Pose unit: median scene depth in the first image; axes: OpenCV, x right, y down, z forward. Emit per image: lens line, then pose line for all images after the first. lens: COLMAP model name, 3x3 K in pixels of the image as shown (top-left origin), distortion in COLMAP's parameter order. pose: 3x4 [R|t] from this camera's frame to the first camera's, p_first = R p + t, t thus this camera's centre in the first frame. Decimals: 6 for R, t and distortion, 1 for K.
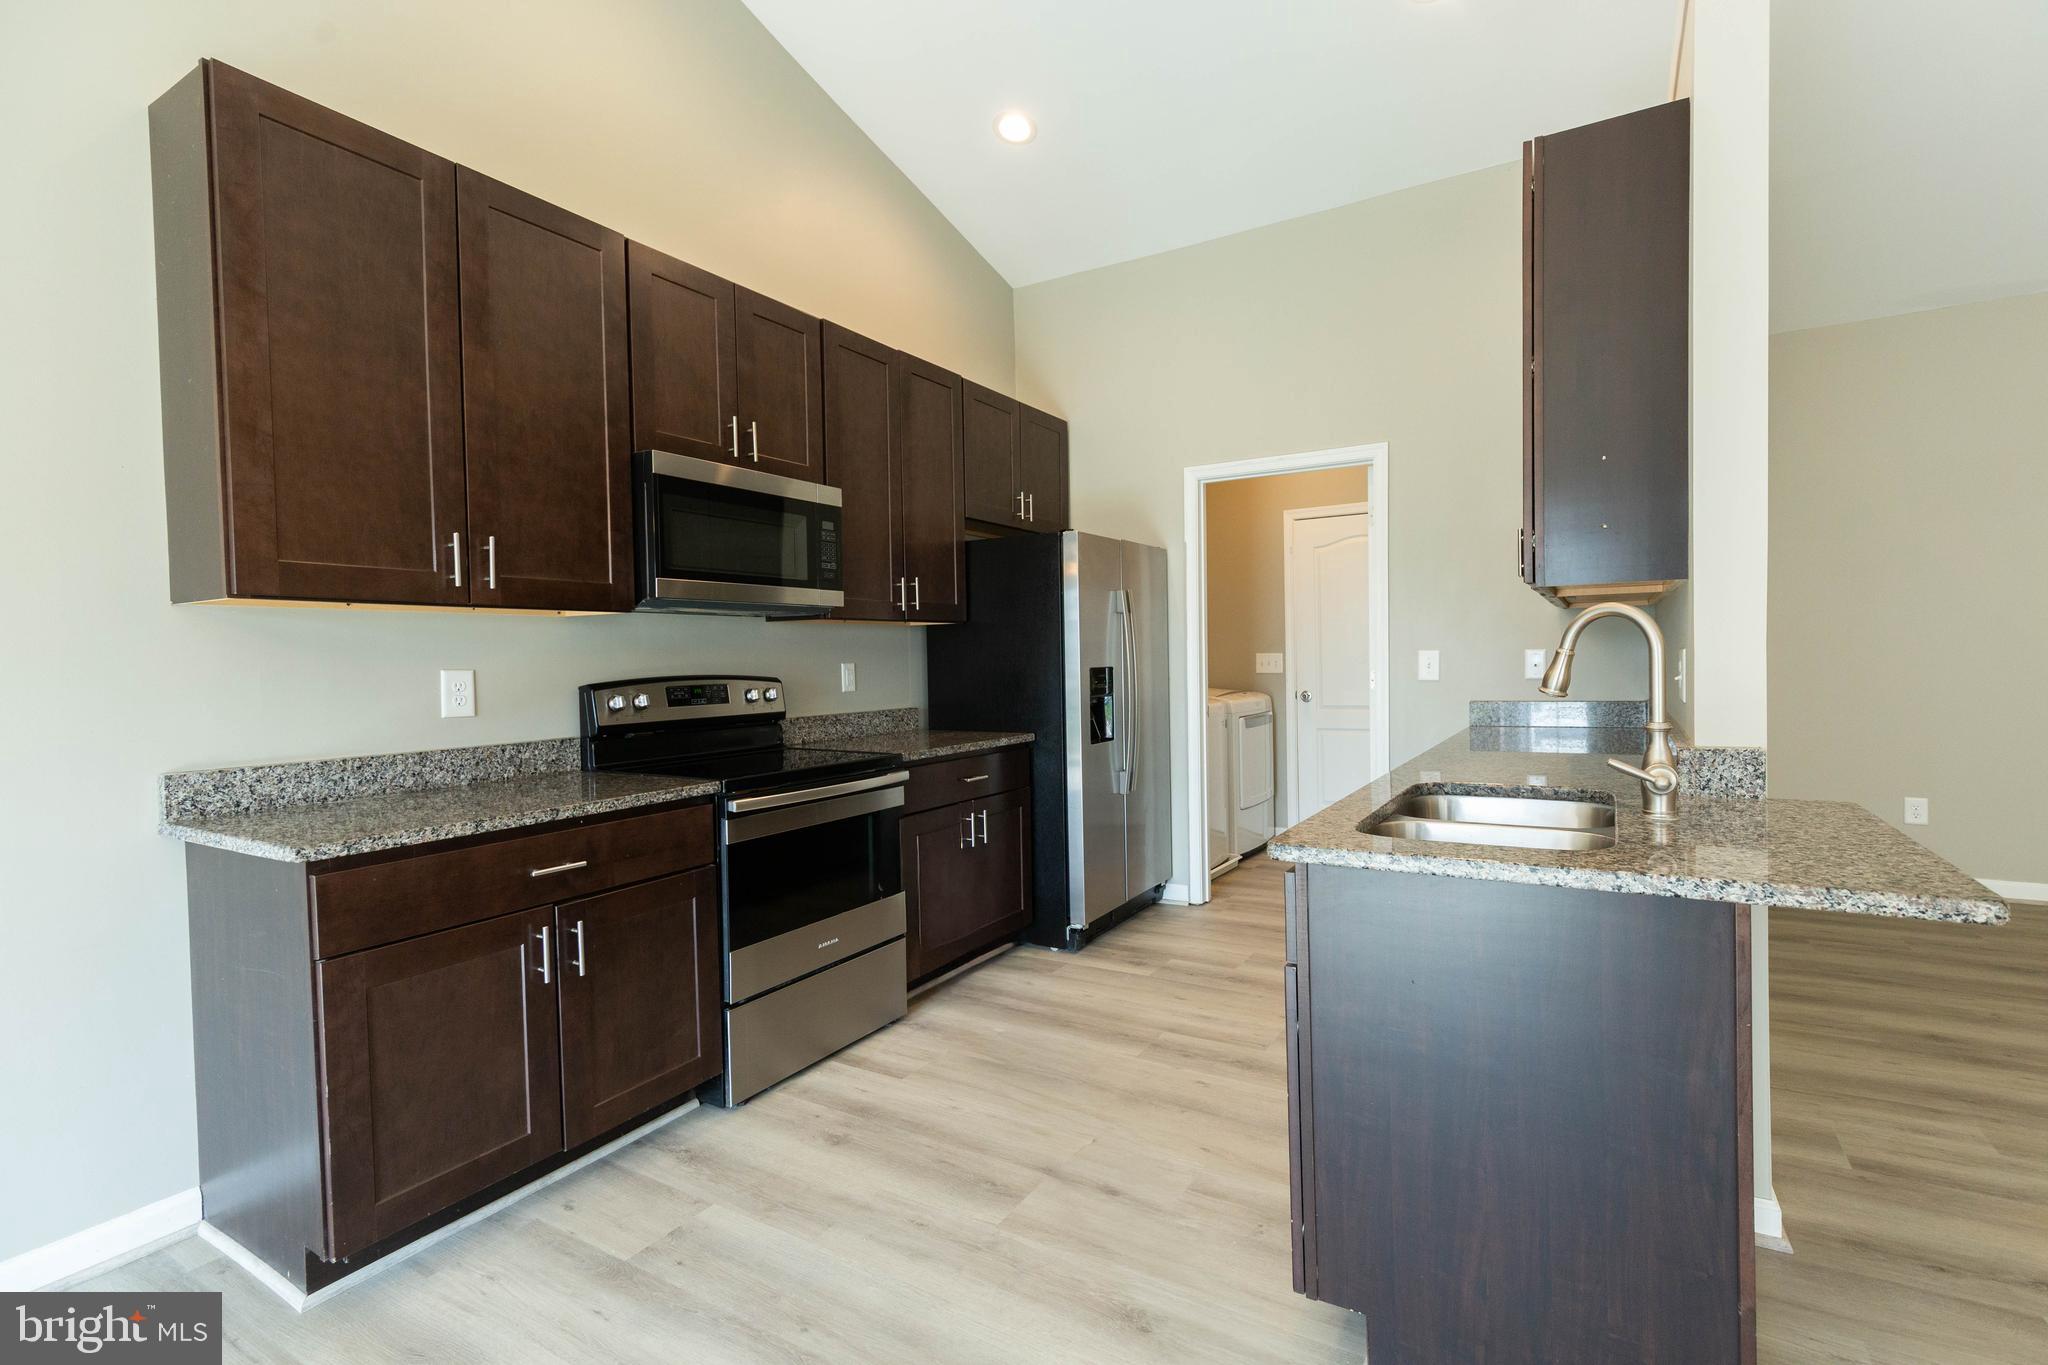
lens RADIAL K [[927.5, 0, 1053.5], [0, 927.5, 686.2], [0, 0, 1]] dist [0.001420, 0.000219]
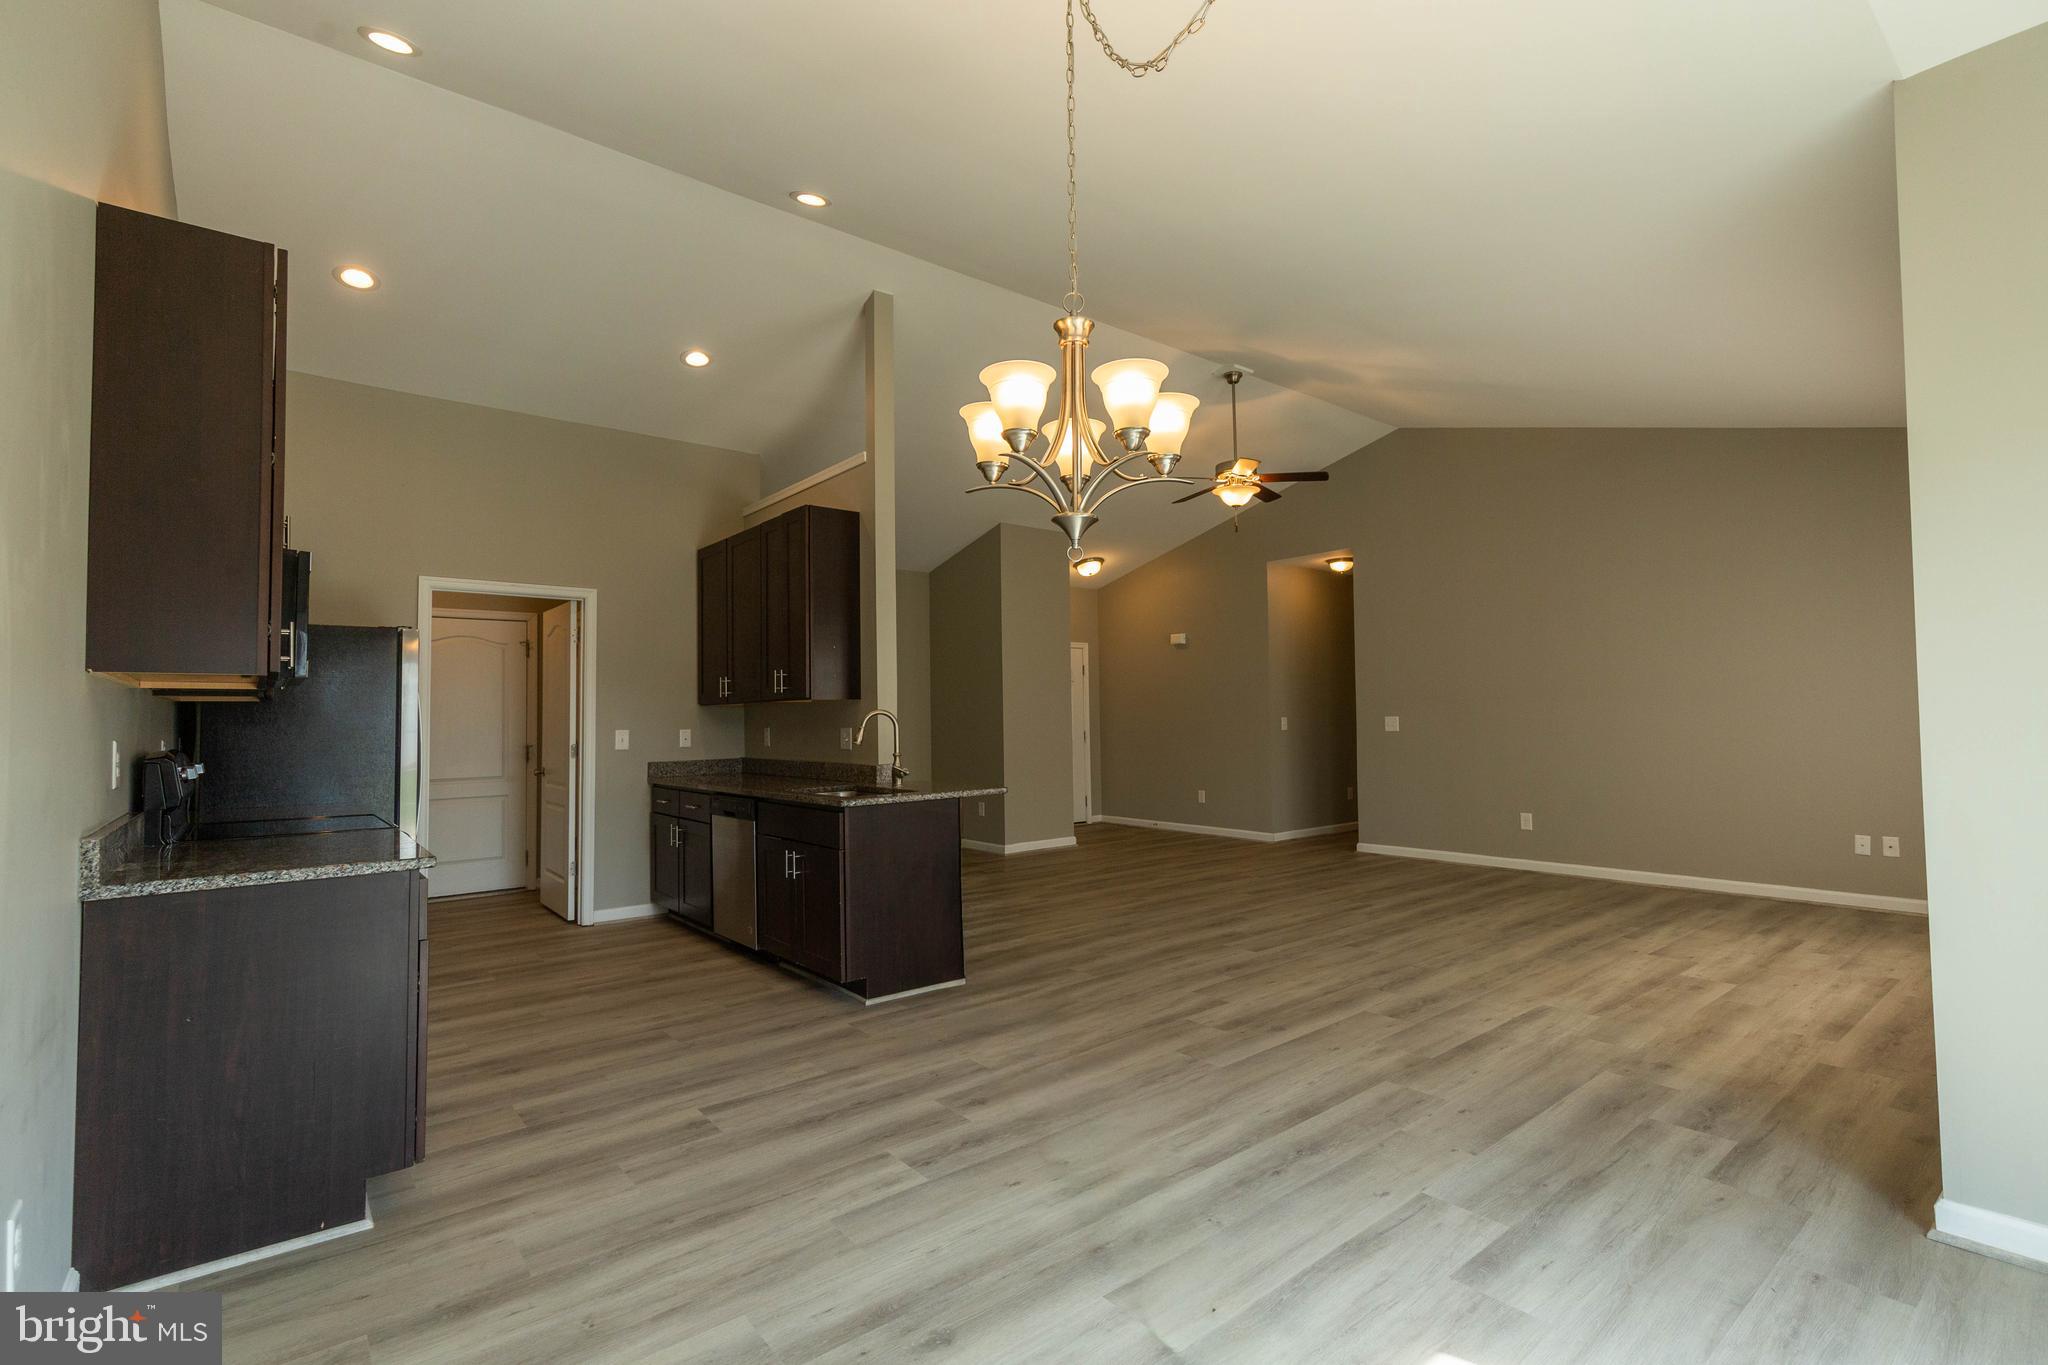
lens RADIAL K [[939.6, 0, 1043.7], [0, 939.6, 679.5], [0, 0, 1]] dist [0.000428, -0.000050]
pose [[0.346610, 0.055666, 0.936356, -1.228392], [0.039706, 0.996472, -0.073938, 0.030447], [-0.937169, 0.062806, 0.343177, -0.266637]]
